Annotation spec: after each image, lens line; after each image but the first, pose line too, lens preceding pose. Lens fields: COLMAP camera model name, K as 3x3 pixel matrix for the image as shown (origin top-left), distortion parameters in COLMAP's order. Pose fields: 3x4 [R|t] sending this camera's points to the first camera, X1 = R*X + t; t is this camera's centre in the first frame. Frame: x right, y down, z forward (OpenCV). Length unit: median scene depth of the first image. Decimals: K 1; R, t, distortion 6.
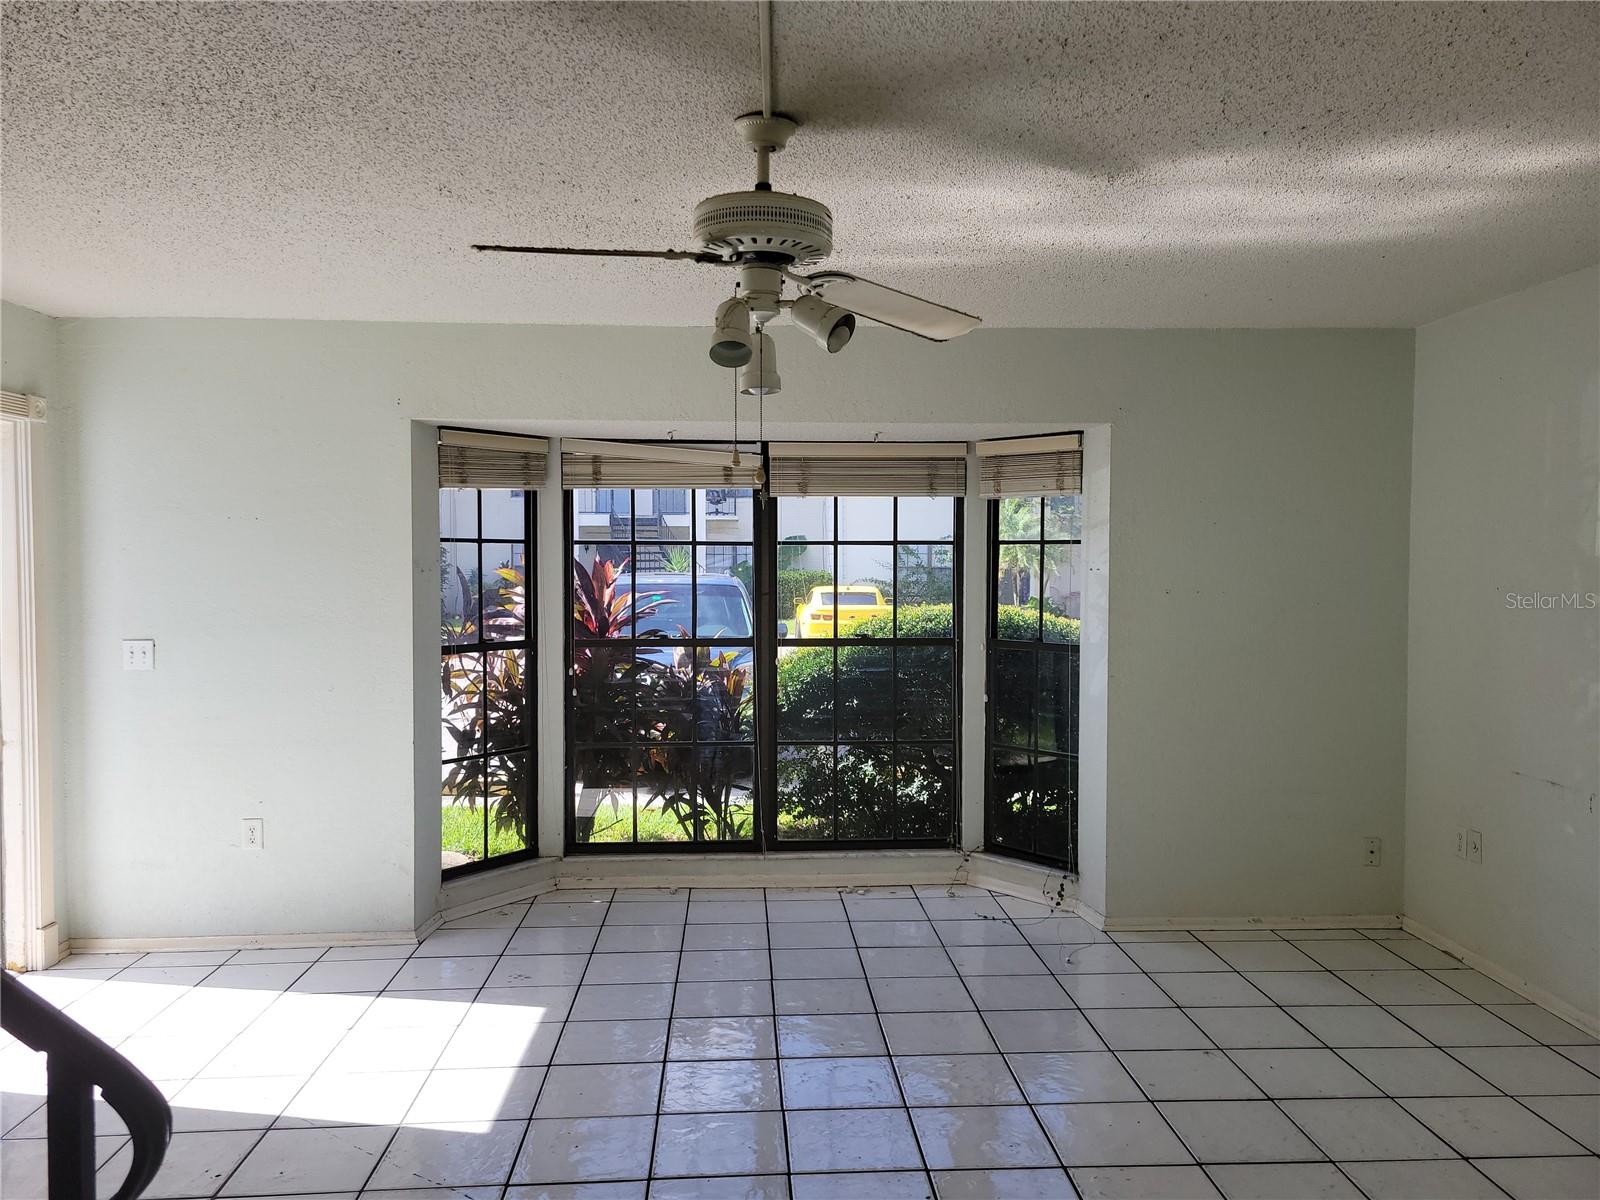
lens RADIAL K [[1214.5, 0, 794.9], [0, 1214.5, 595.0], [0, 0, 1]] dist [0.043863, -0.024943]
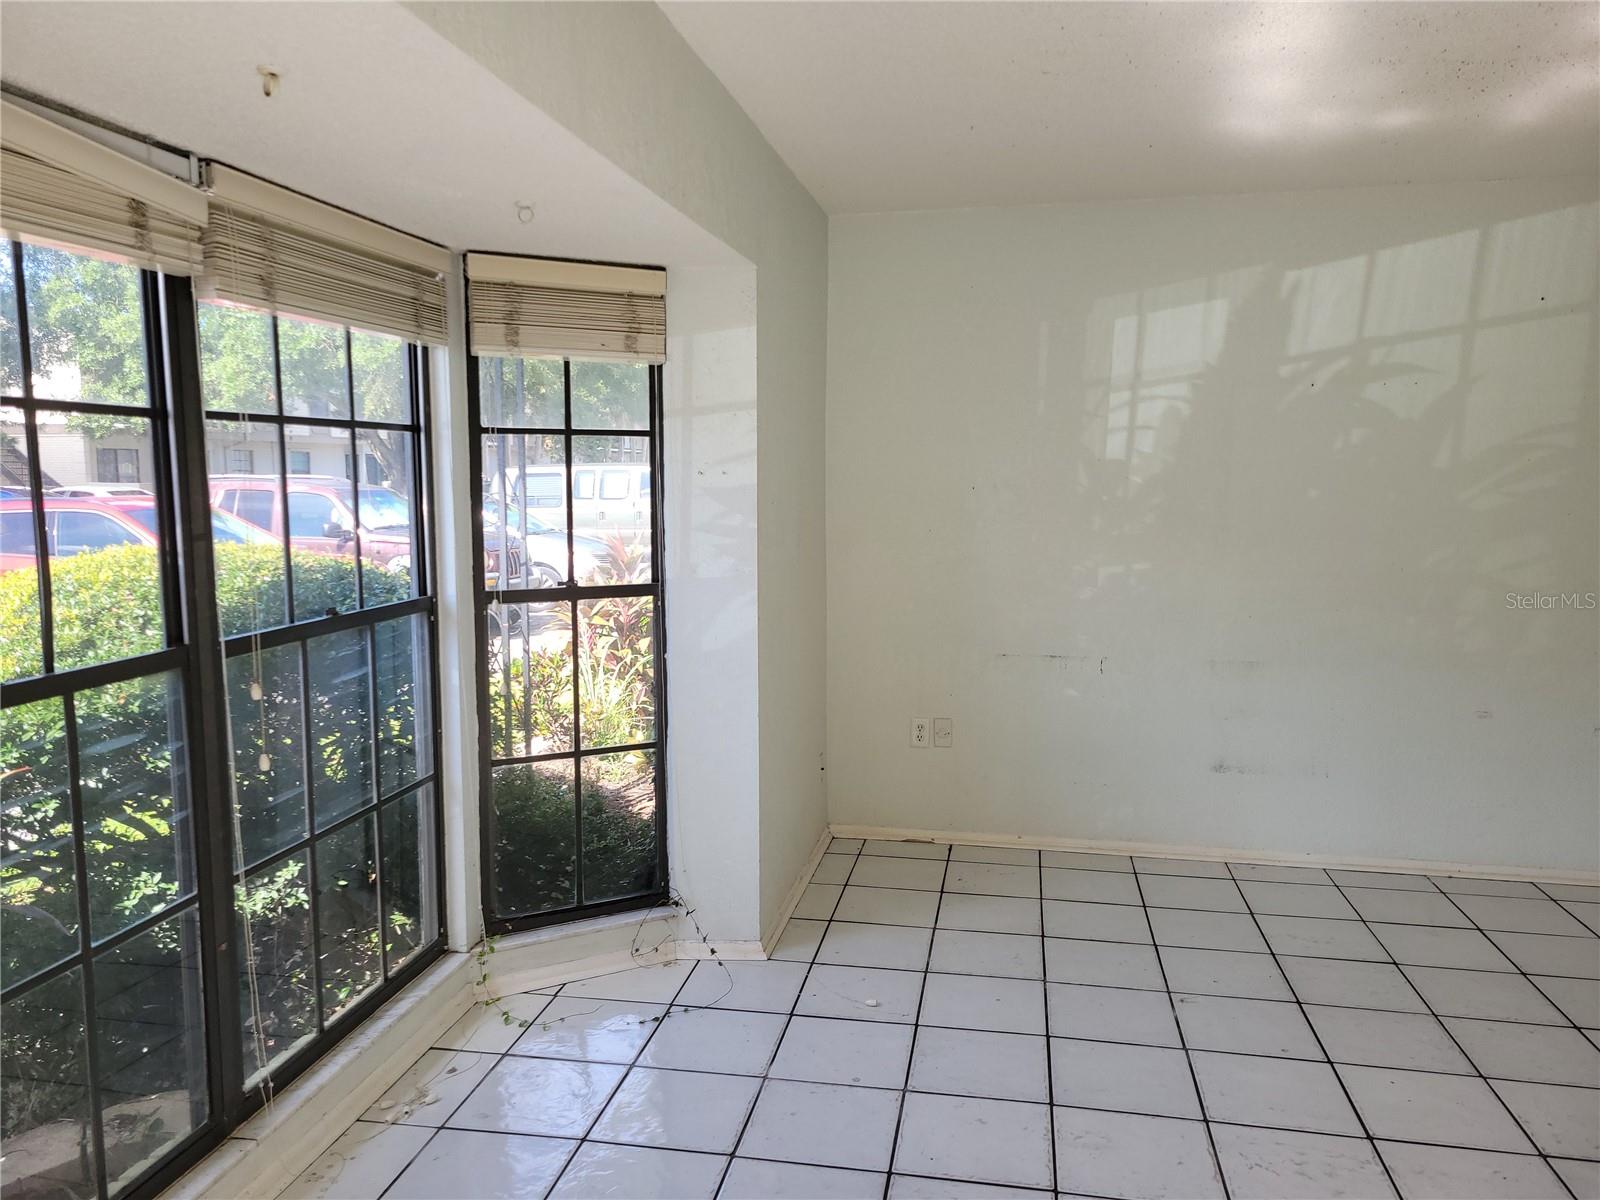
lens RADIAL K [[1214.5, 0, 807.4], [0, 1214.5, 603.7], [0, 0, 1]] dist [0.043863, -0.024943]
pose [[0.229989, -0.111475, 0.966788, -0.388915], [0.031543, 0.993750, 0.107080, -0.017810], [-0.972682, 0.005868, 0.232067, 0.711188]]
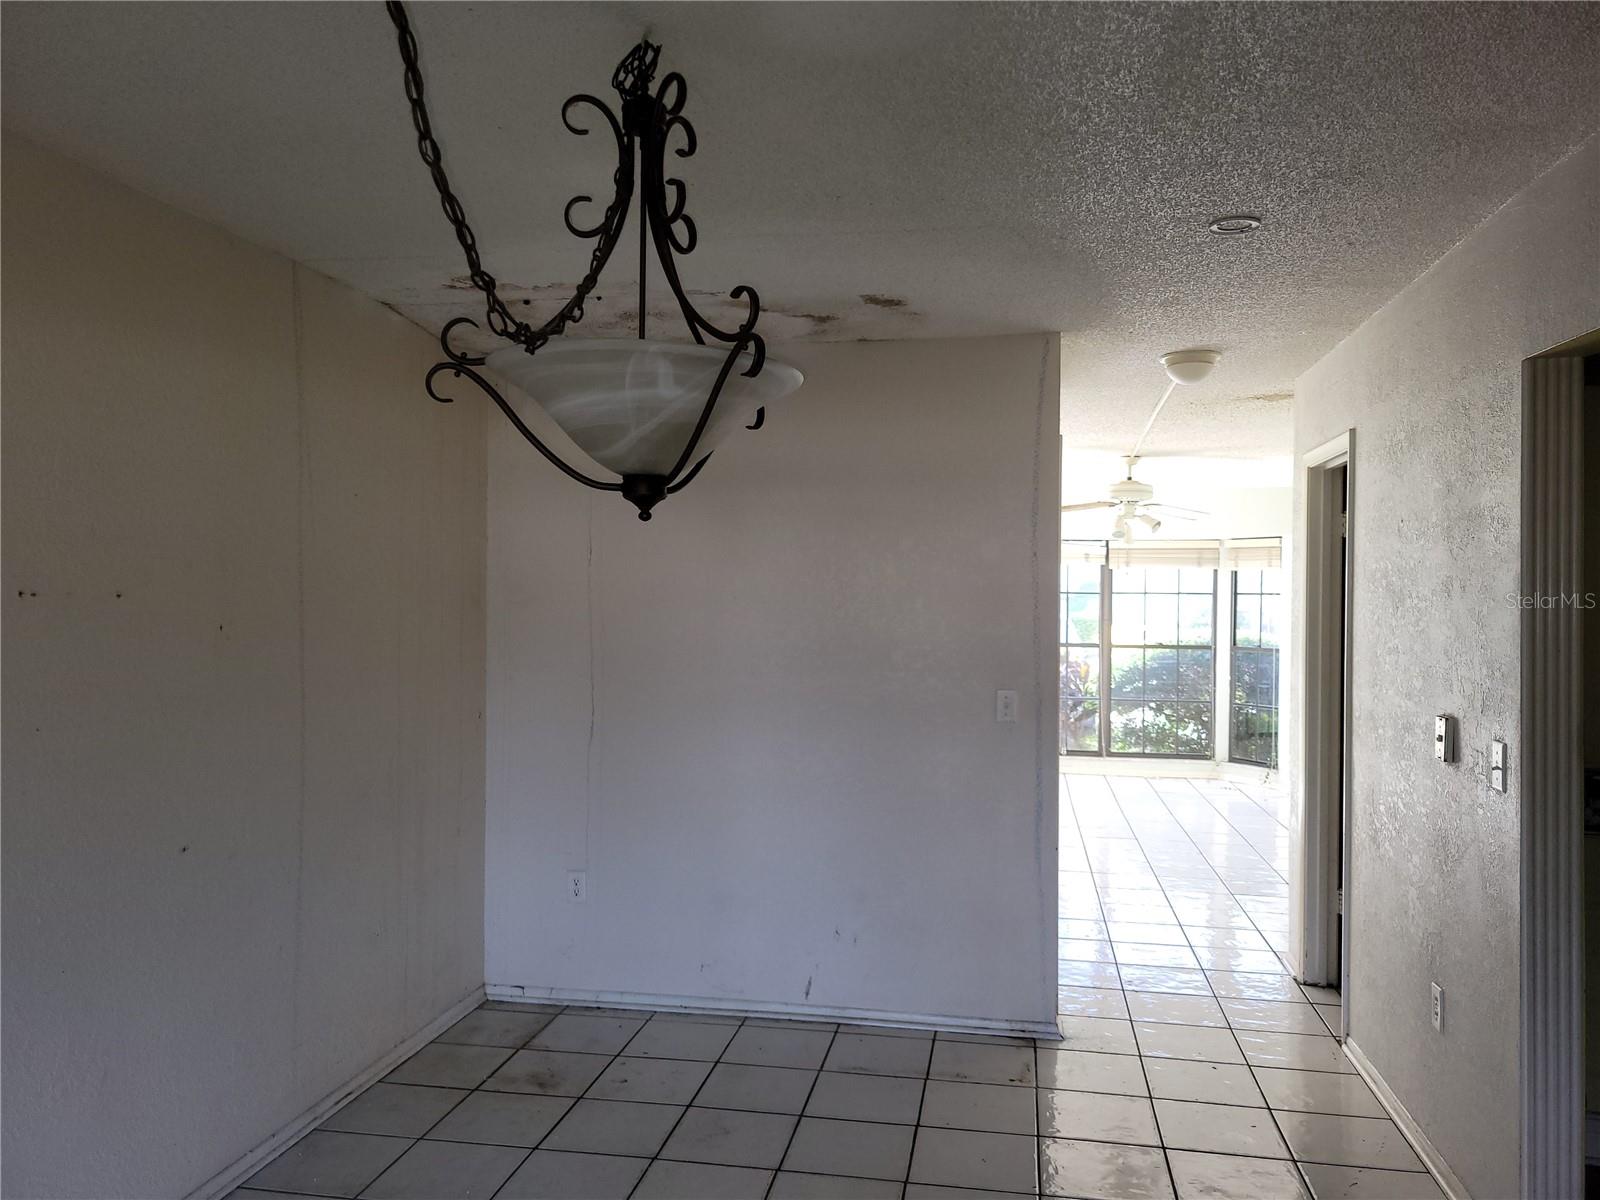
lens RADIAL K [[1214.5, 0, 805.4], [0, 1214.5, 597.1], [0, 0, 1]] dist [0.043863, -0.024943]
pose [[0.975601, 0.009571, -0.219343, -0.065207], [-0.017061, 0.999333, -0.032277, 0.032279], [0.218888, 0.035232, 0.975114, -0.949170]]
